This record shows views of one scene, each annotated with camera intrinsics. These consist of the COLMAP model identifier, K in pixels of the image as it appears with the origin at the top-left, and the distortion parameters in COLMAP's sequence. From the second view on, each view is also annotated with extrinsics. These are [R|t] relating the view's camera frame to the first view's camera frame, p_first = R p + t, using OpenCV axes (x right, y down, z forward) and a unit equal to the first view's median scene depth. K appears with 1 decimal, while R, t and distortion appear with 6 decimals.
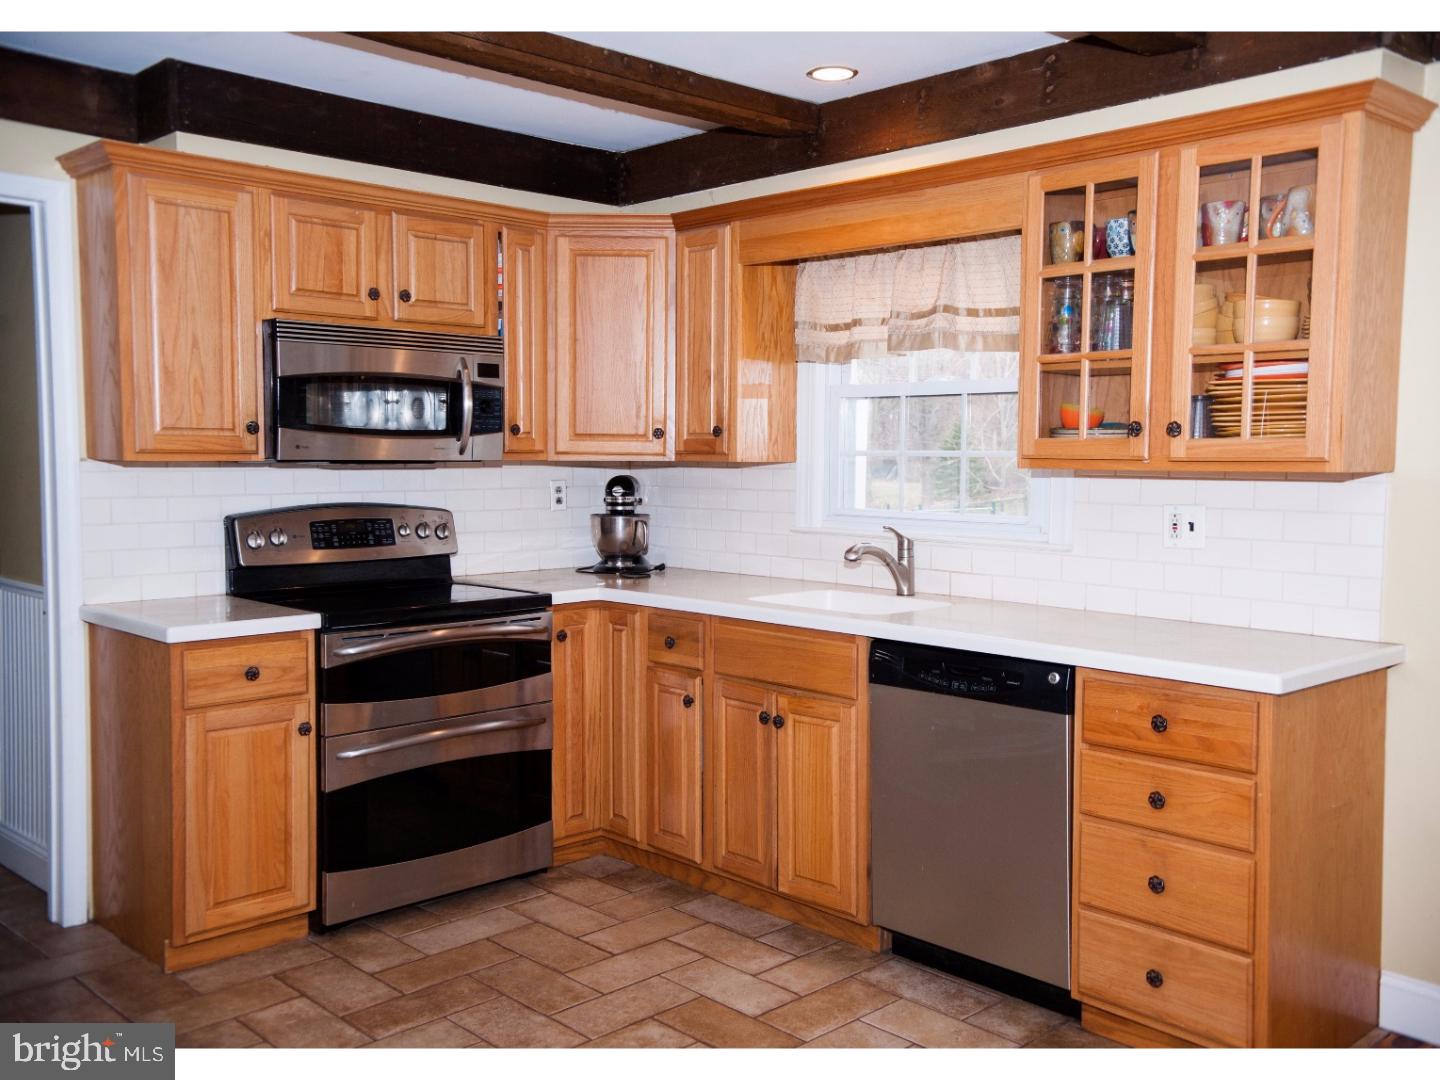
lens RADIAL K [[1345.9, 0, 720.0], [0, 1345.9, 540.0], [0, 0, 1]] dist [0.112705, -0.010148]
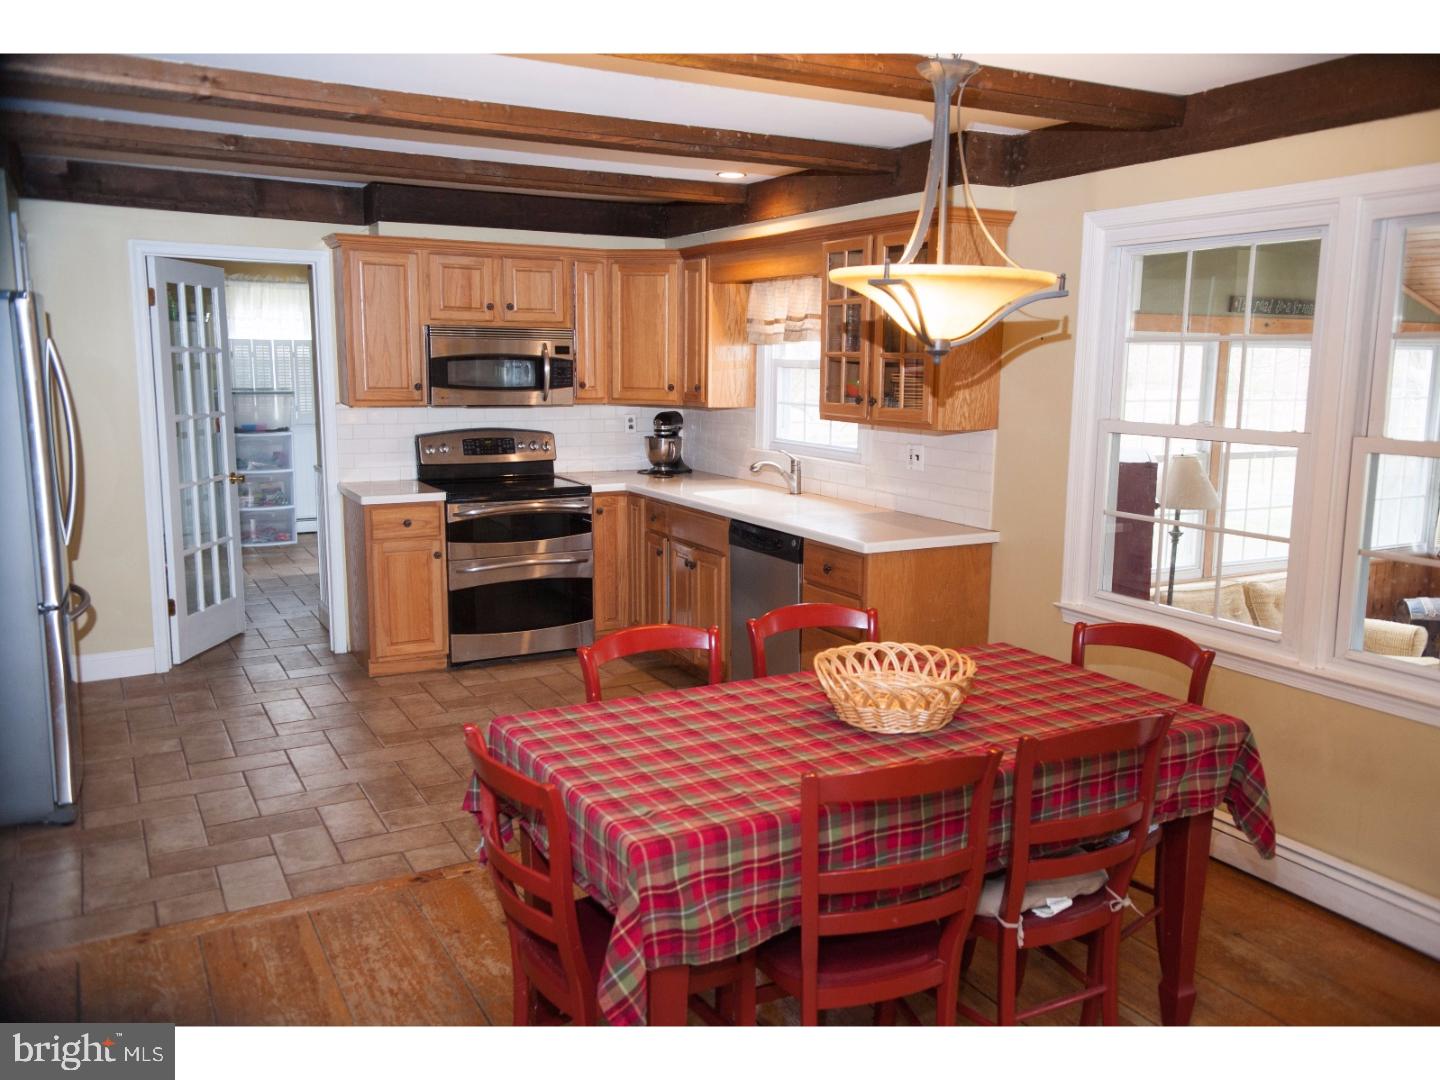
lens RADIAL K [[1126.7, 0, 720.0], [0, 1126.7, 540.0], [0, 0, 1]] dist [0.056857, 0.001377]
pose [[0.969044, 0.045112, -0.242732, 0.372917], [-0.023624, 0.995596, 0.090721, -0.023986], [0.245755, -0.082178, 0.965842, -0.319196]]
